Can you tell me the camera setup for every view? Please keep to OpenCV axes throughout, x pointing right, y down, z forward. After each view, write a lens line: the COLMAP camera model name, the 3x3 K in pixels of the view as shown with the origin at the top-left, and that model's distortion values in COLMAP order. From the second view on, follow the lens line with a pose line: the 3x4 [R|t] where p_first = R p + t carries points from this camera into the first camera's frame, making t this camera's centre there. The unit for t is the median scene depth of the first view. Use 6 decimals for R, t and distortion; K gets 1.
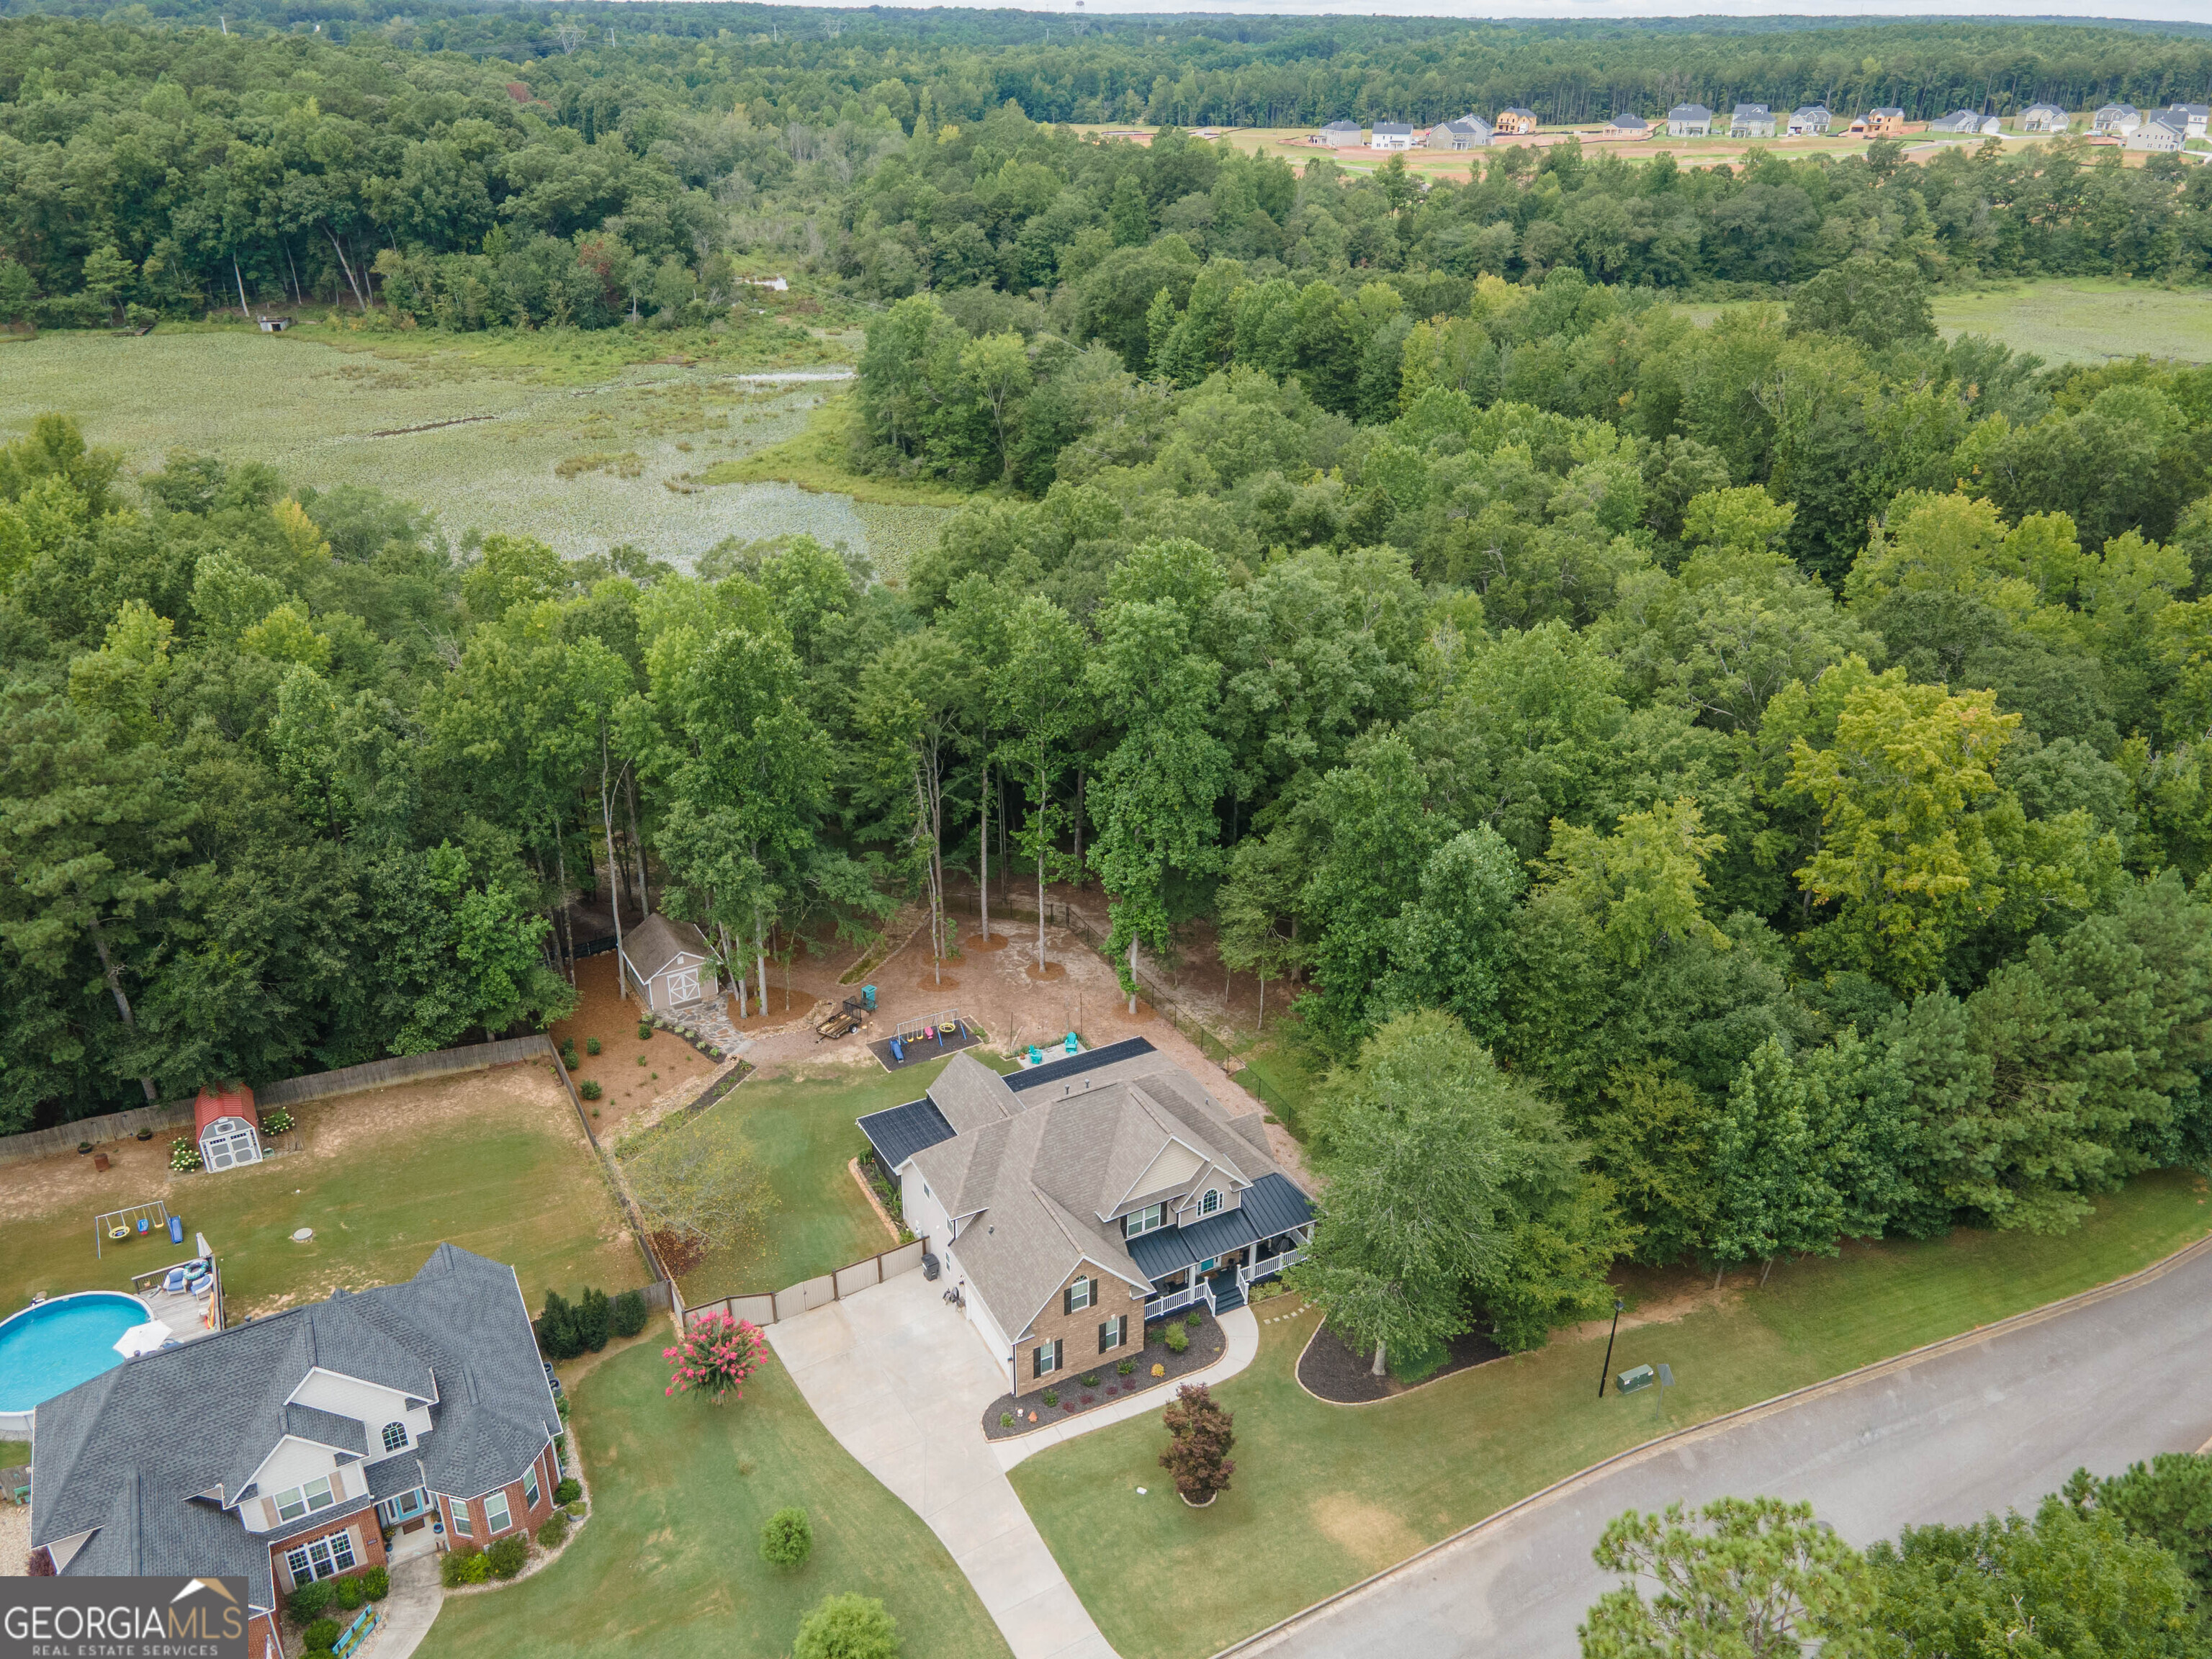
lens RADIAL K [[1606.4, 0, 1106.0], [0, 1606.4, 829.5], [0, 0, 1]] dist [0.008296, 0.059623]
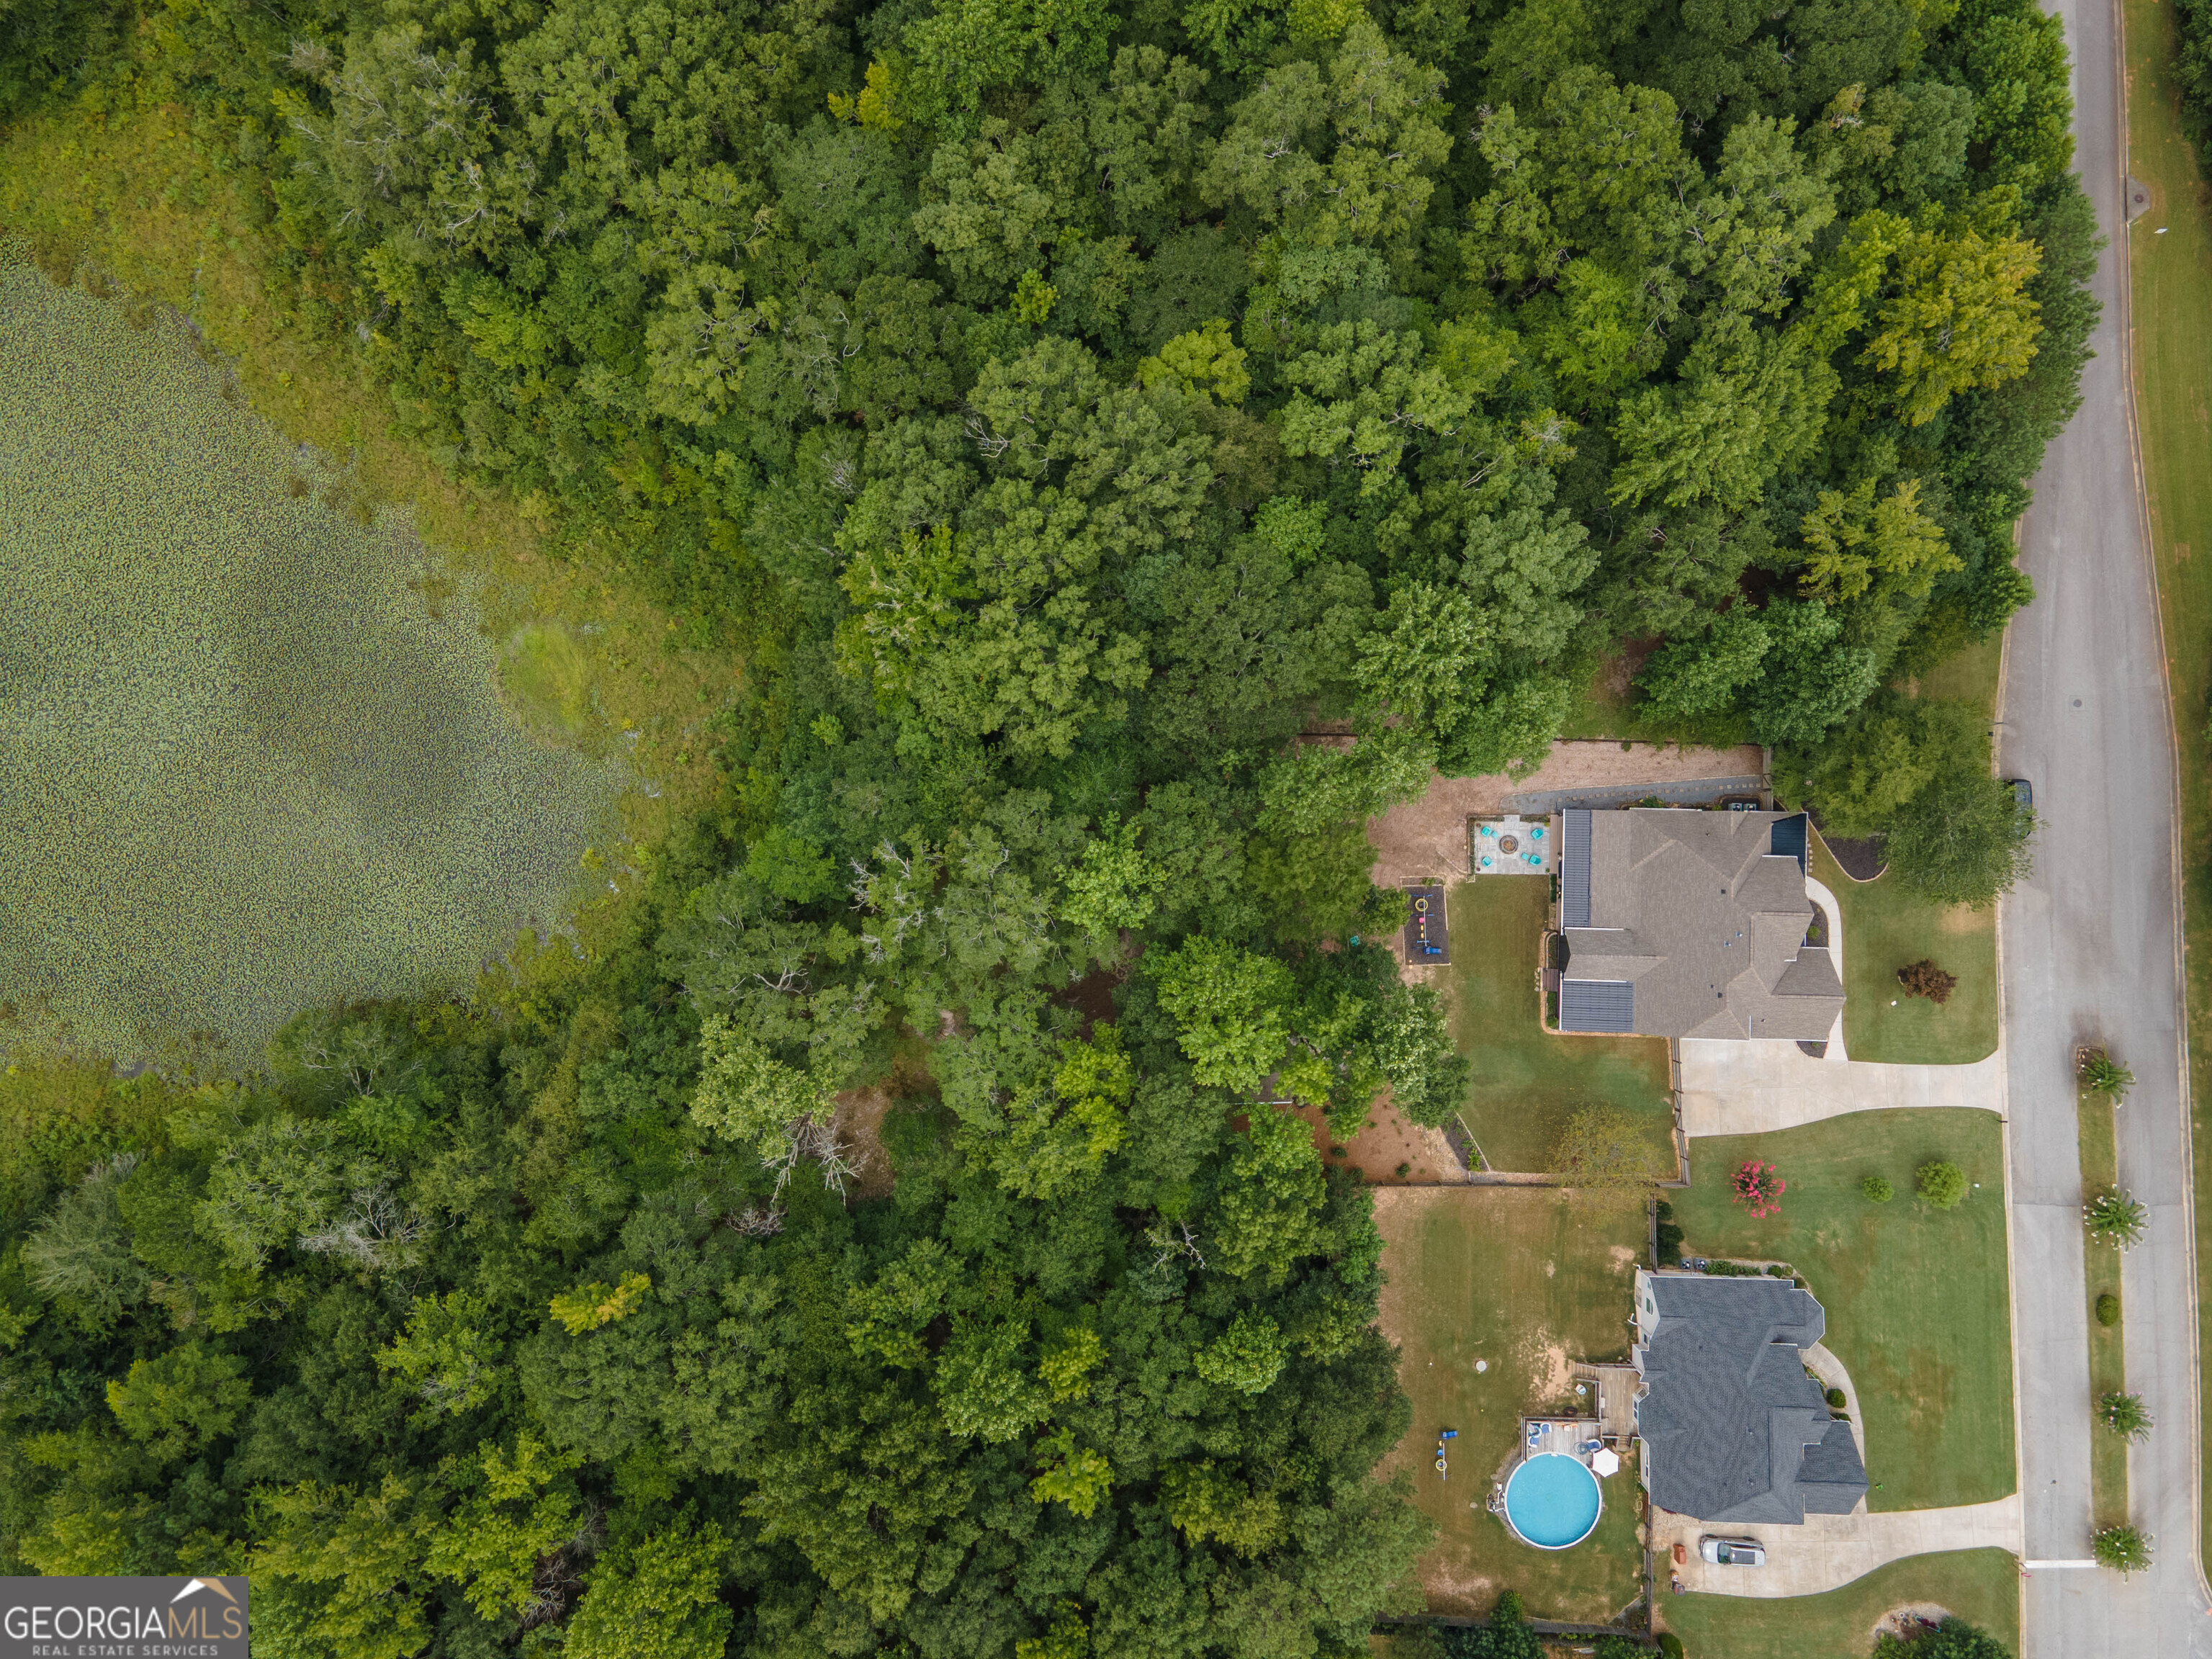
lens RADIAL K [[1606.4, 0, 1106.0], [0, 1606.4, 829.5], [0, 0, 1]] dist [0.008296, 0.059623]
pose [[0.488200, -0.872719, 0.004845, -0.184153], [0.405207, 0.231583, 0.884407, -1.193503], [-0.772961, -0.429804, 0.466690, 0.641186]]
